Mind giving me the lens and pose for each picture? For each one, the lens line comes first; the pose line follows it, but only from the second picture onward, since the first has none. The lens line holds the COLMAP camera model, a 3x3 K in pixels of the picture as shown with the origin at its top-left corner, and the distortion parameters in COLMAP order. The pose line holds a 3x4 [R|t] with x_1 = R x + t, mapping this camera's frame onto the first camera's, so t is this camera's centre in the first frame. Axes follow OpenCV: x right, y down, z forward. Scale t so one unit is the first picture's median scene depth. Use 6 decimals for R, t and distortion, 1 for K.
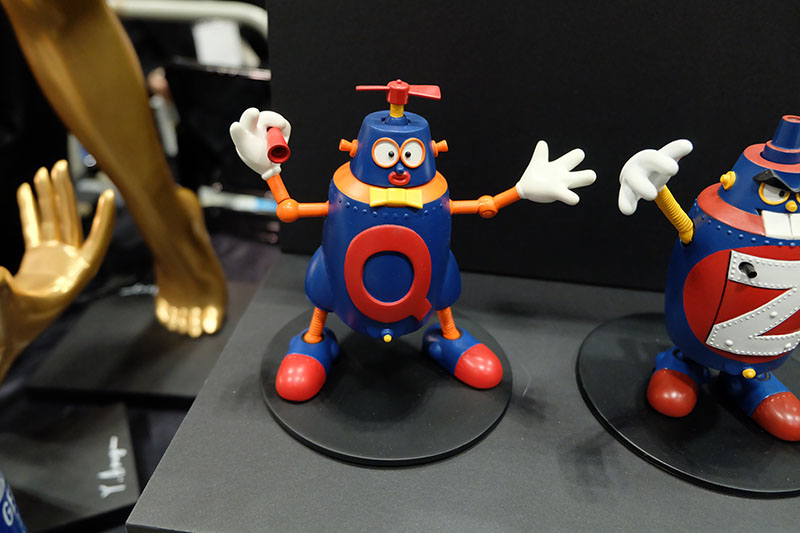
lens RADIAL K [[699.8, 0, 400.8], [0, 699.8, 266.3], [0, 0, 1]] dist [-0.003569, 0.054307]
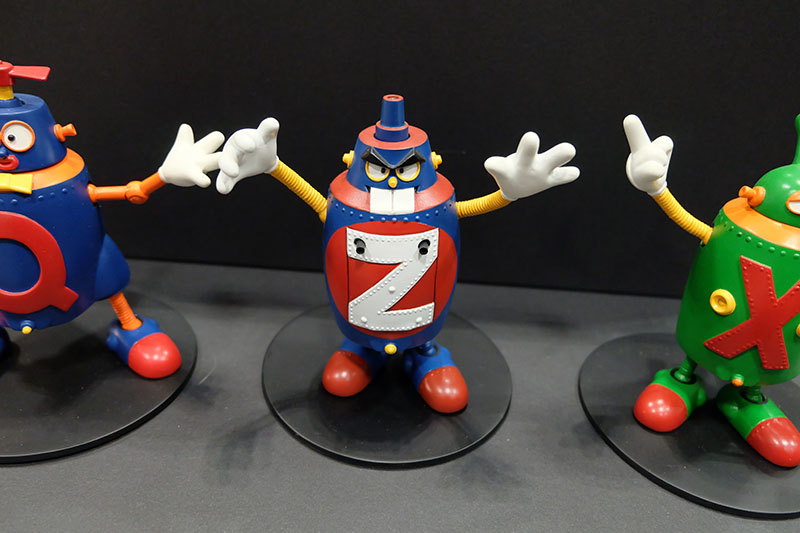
lens RADIAL K [[699.8, 0, 401.9], [0, 699.8, 264.2], [0, 0, 1]] dist [-0.003569, 0.054307]
pose [[0.994473, -0.032140, 0.099952, 0.415530], [0.032999, 0.999431, -0.006952, 0.037043], [-0.099672, 0.010212, 0.994968, -0.016881]]
